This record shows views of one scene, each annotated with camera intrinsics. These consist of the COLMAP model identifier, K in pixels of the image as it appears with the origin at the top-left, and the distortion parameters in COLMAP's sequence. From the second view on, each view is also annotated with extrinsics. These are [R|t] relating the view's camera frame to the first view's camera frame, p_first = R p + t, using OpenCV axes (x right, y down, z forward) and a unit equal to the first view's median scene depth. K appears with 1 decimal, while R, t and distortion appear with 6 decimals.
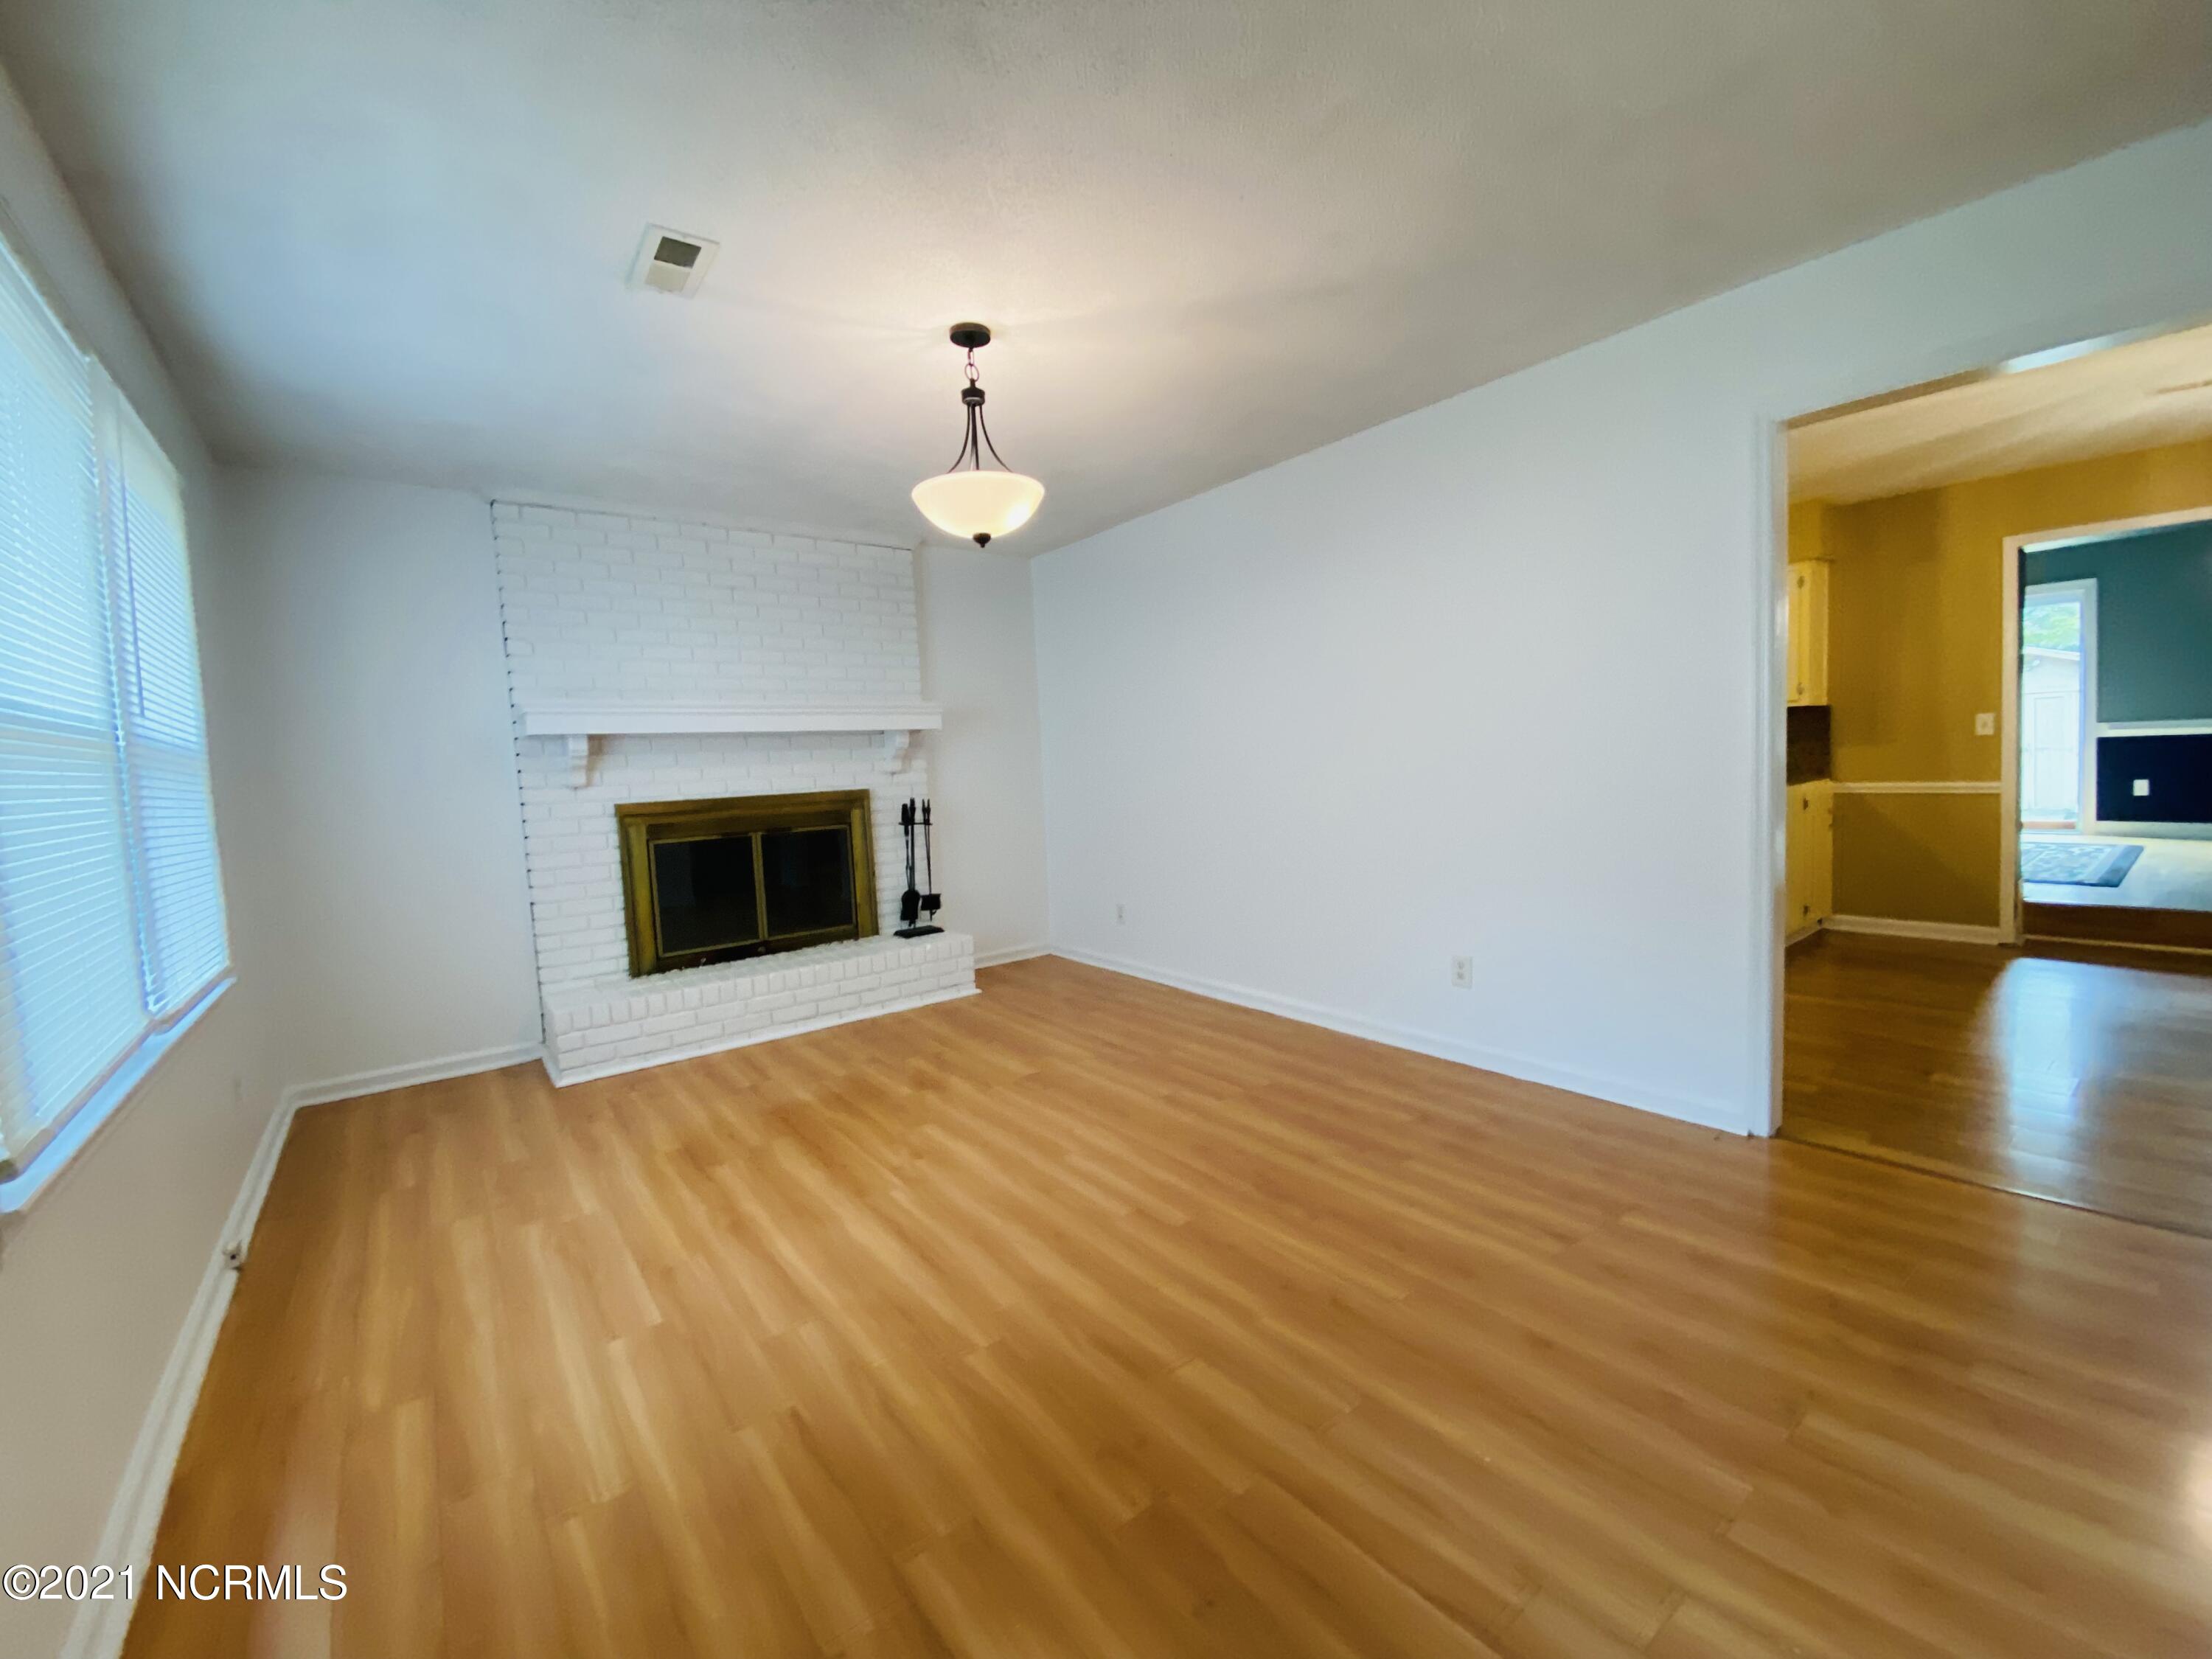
lens RADIAL K [[901.3, 0, 1097.3], [0, 901.3, 822.7], [0, 0, 1]] dist [0.027105, -0.025423]
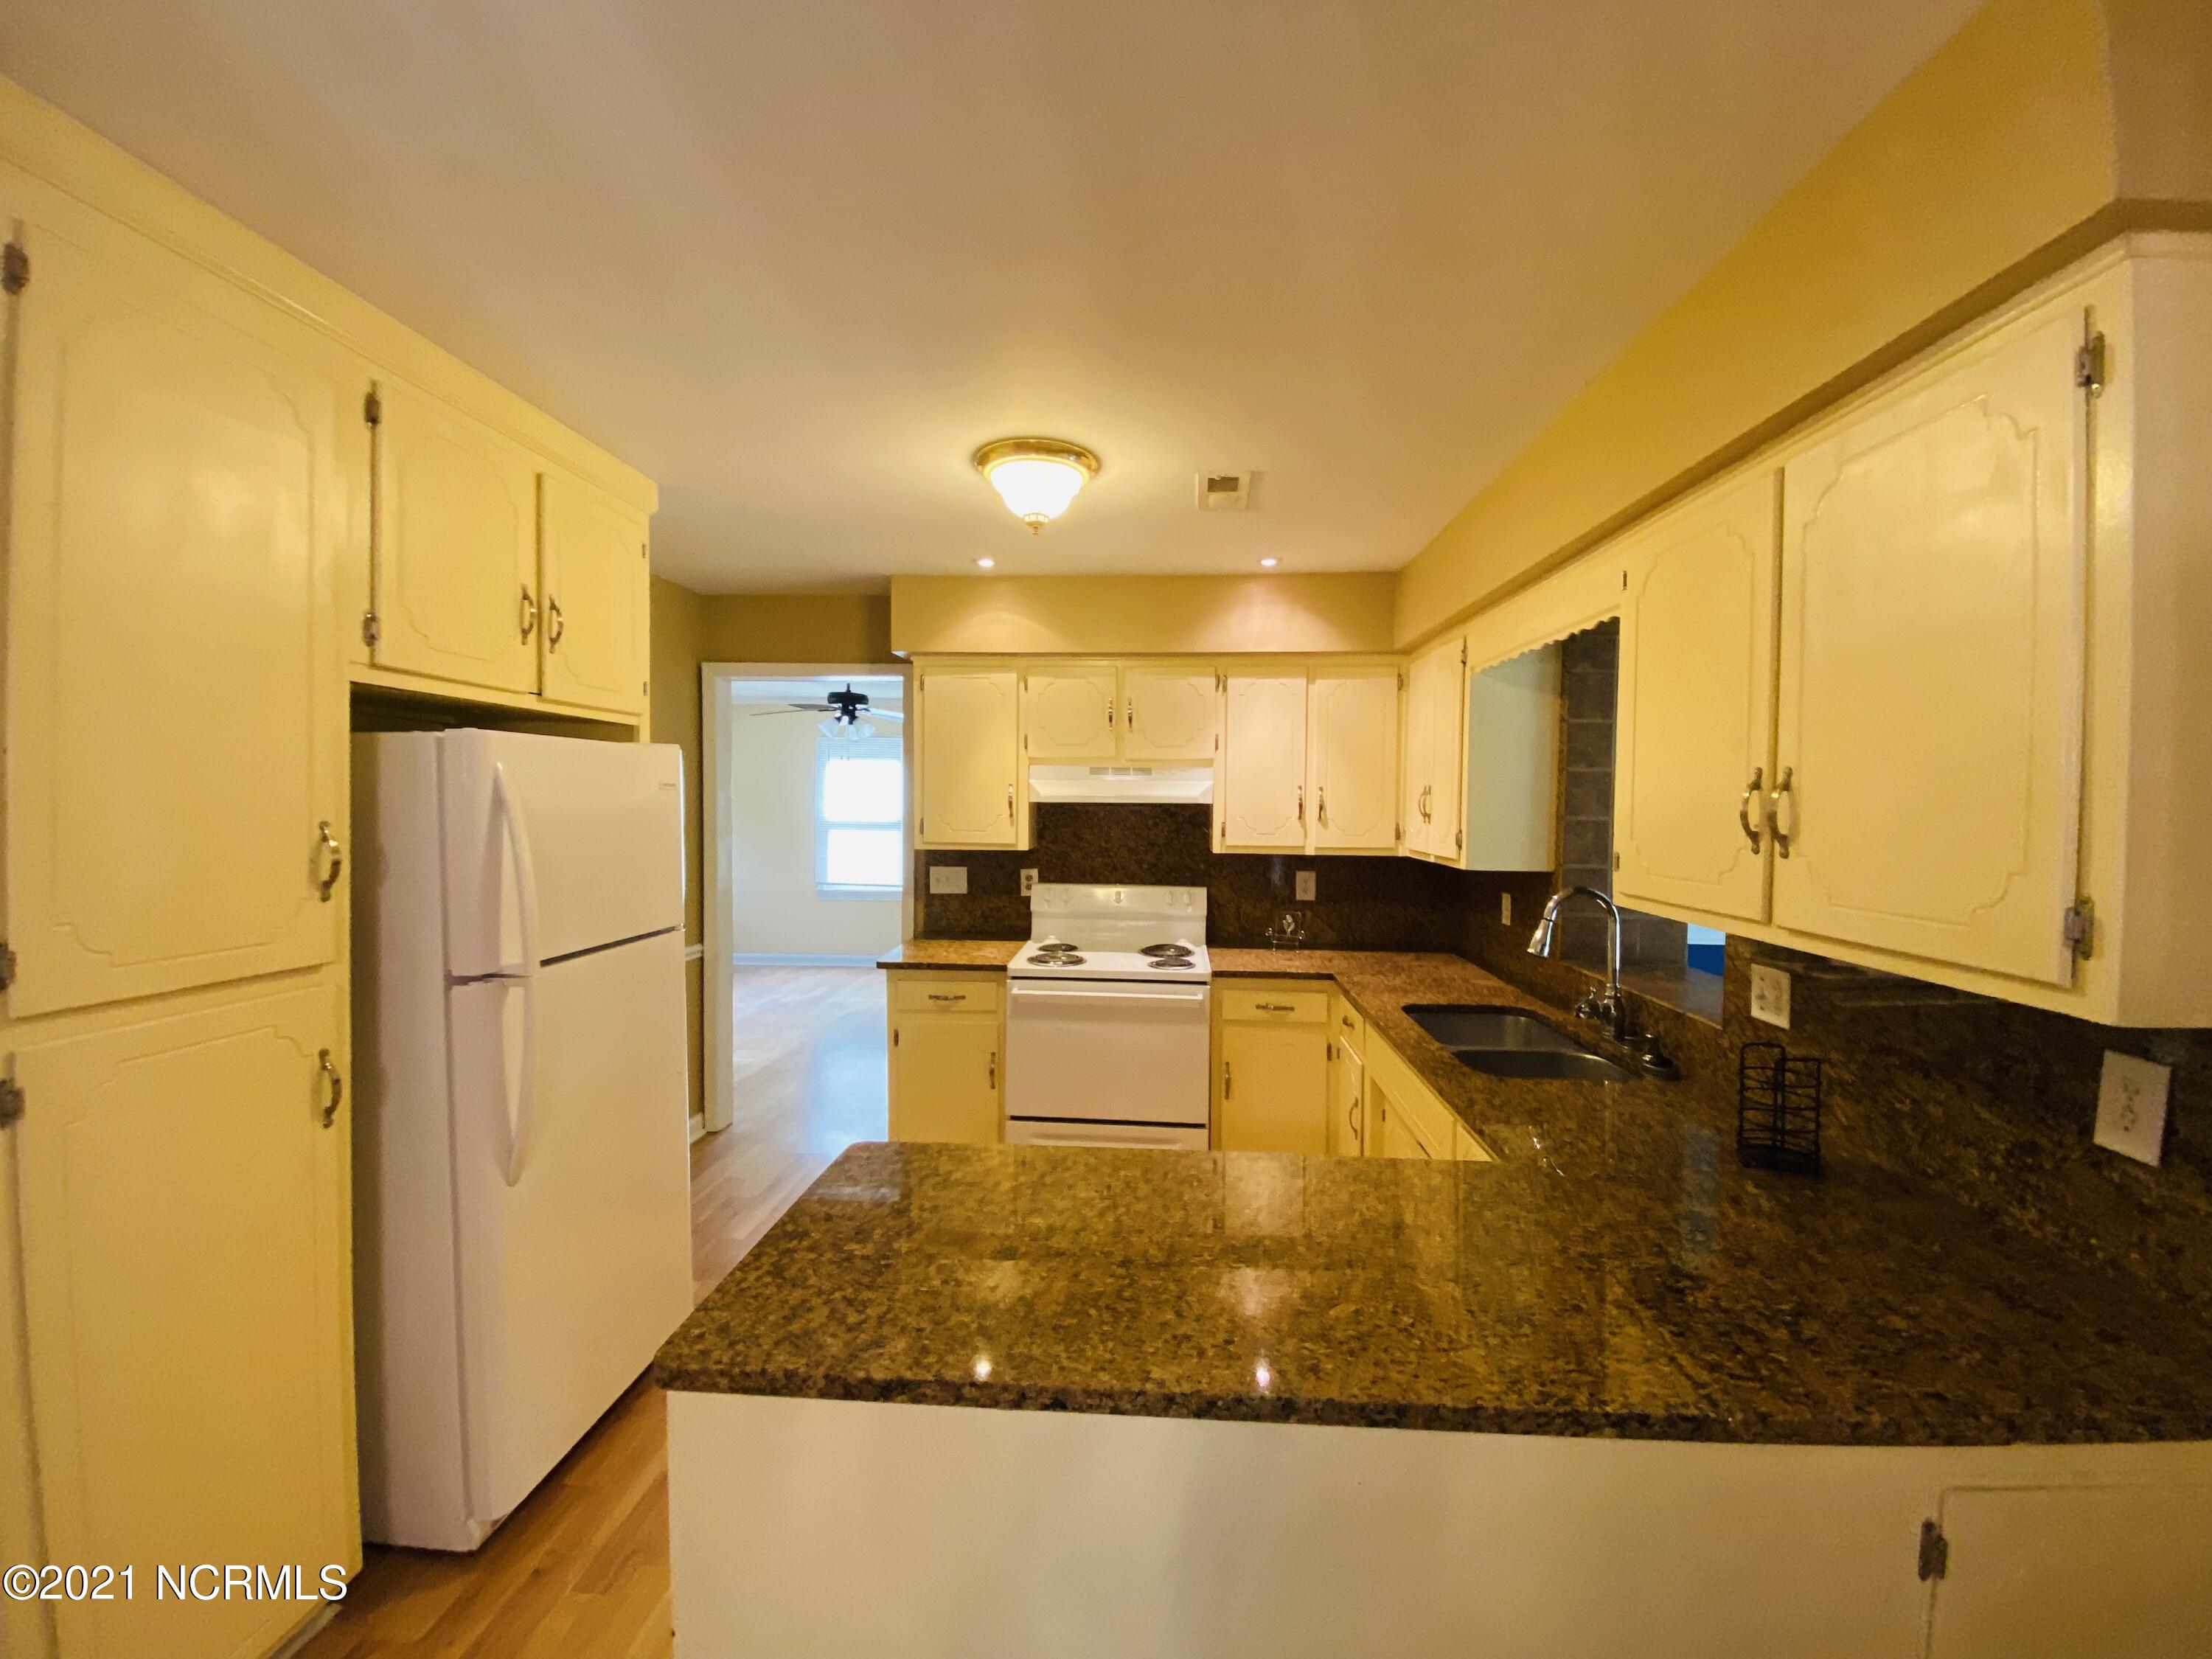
lens RADIAL K [[901.3, 0, 1097.3], [0, 901.3, 822.7], [0, 0, 1]] dist [0.027105, -0.025423]
pose [[0.746388, 0.072377, -0.661564, 0.742167], [-0.093961, 0.995572, 0.002911, -0.151220], [0.658845, 0.059989, 0.749883, 0.720912]]
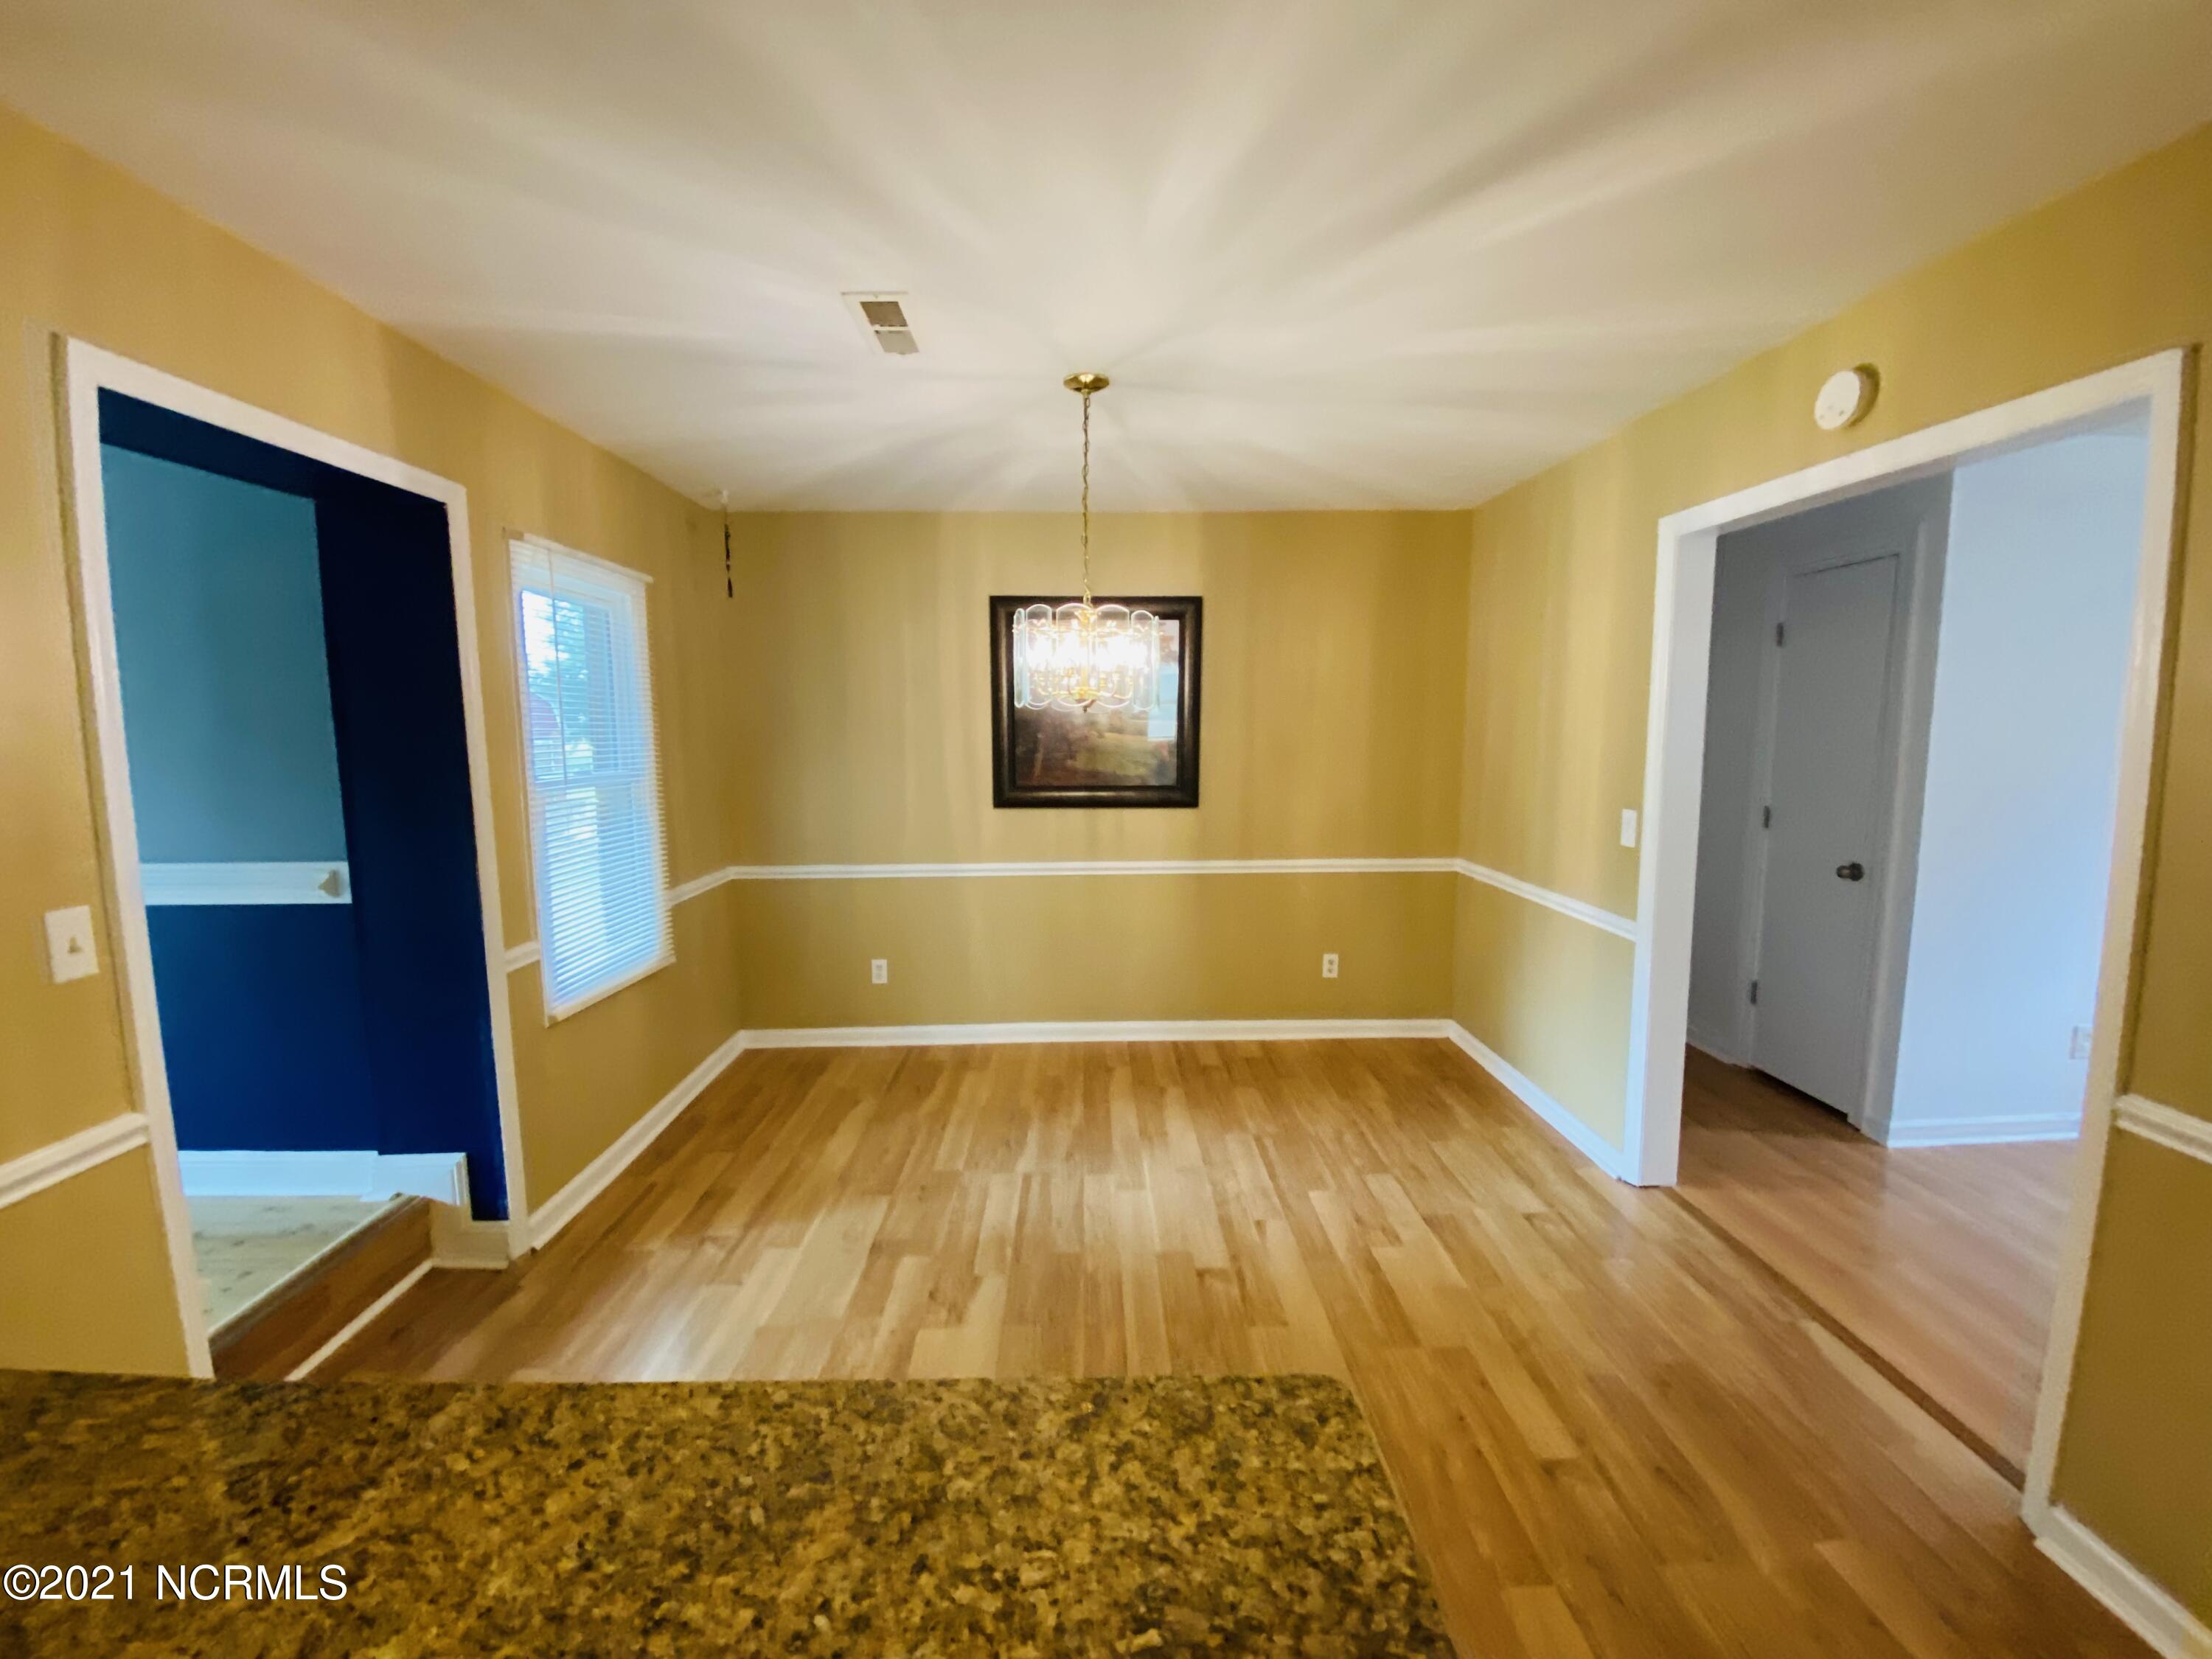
lens RADIAL K [[901.3, 0, 1097.3], [0, 901.3, 822.7], [0, 0, 1]] dist [0.027105, -0.025423]
pose [[-0.804098, -0.011682, 0.594382, 0.486602], [0.086500, 0.986868, 0.136415, -0.148476], [-0.588170, 0.161105, -0.792528, 0.950832]]
